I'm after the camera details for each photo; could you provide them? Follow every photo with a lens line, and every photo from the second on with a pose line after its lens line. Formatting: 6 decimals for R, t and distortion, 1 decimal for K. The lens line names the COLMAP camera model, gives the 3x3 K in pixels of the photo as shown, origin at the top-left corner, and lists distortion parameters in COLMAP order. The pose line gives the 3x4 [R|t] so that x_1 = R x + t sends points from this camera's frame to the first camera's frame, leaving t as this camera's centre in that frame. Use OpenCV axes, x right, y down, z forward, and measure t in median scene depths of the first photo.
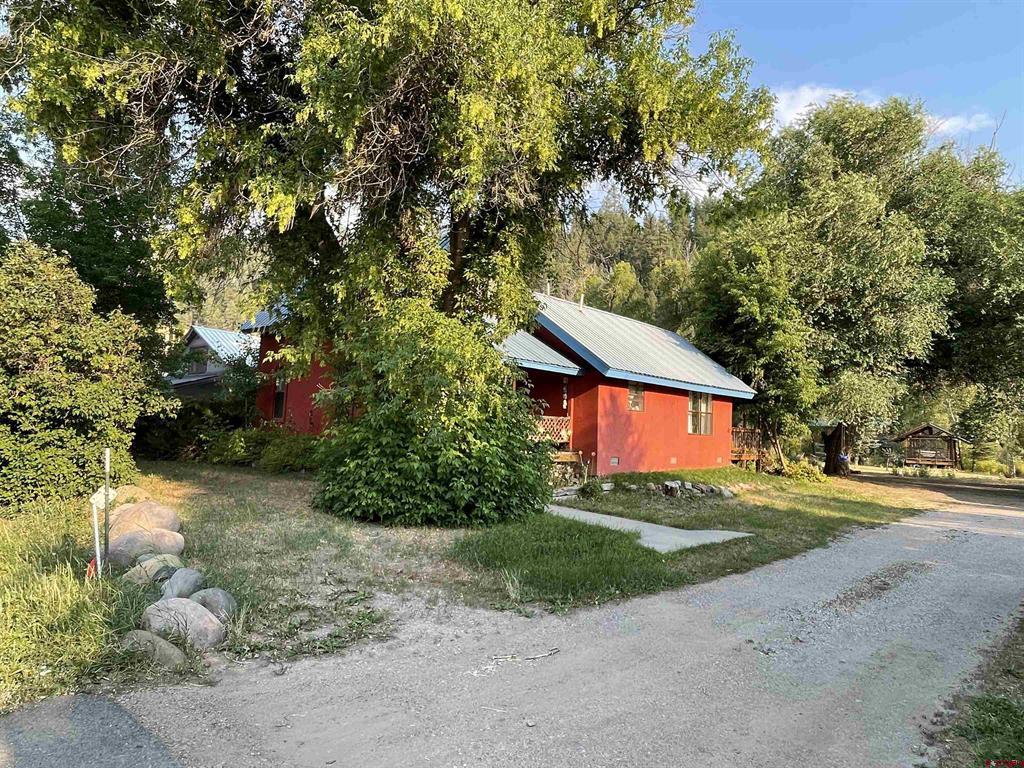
lens RADIAL K [[671.9, 0, 512.0], [0, 671.9, 384.0], [0, 0, 1]] dist [-0.002486, 0.000435]
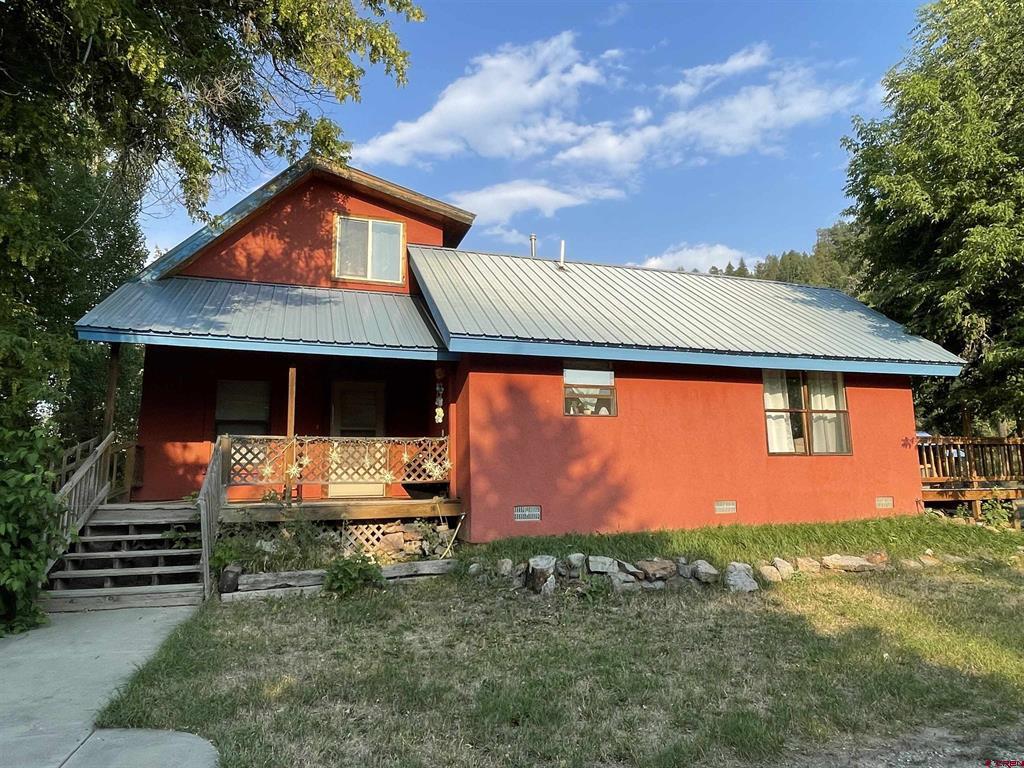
lens RADIAL K [[671.9, 0, 512.0], [0, 671.9, 384.0], [0, 0, 1]] dist [-0.002486, 0.000435]
pose [[0.876440, -0.152828, -0.456614, 0.299929], [0.095950, 0.984708, -0.145411, 0.070611], [0.471854, 0.083631, 0.877701, 0.417497]]
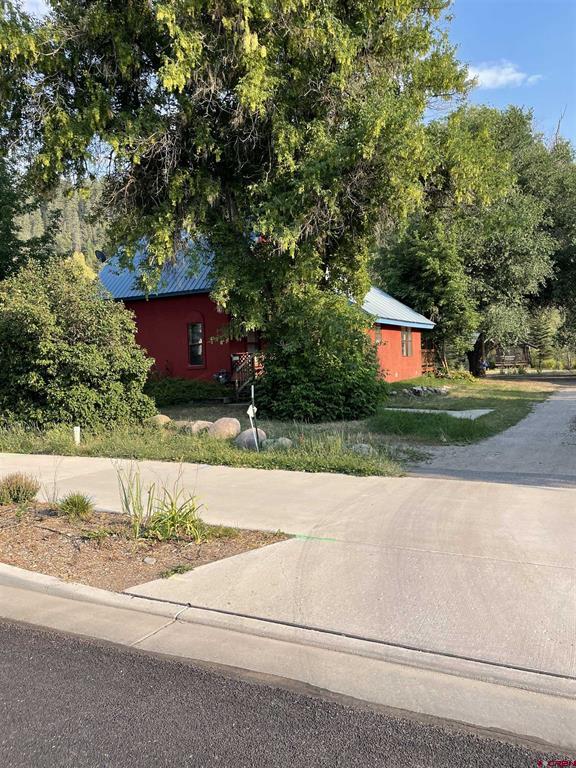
lens RADIAL K [[578.8, 0, 288.0], [0, 578.8, 384.0], [0, 0, 1]] dist [0.007190, -0.000164]
pose [[0.973341, -0.091149, 0.210474, -0.222880], [0.068666, 0.991358, 0.111775, -0.020658], [-0.218843, -0.094343, 0.971189, -0.152713]]
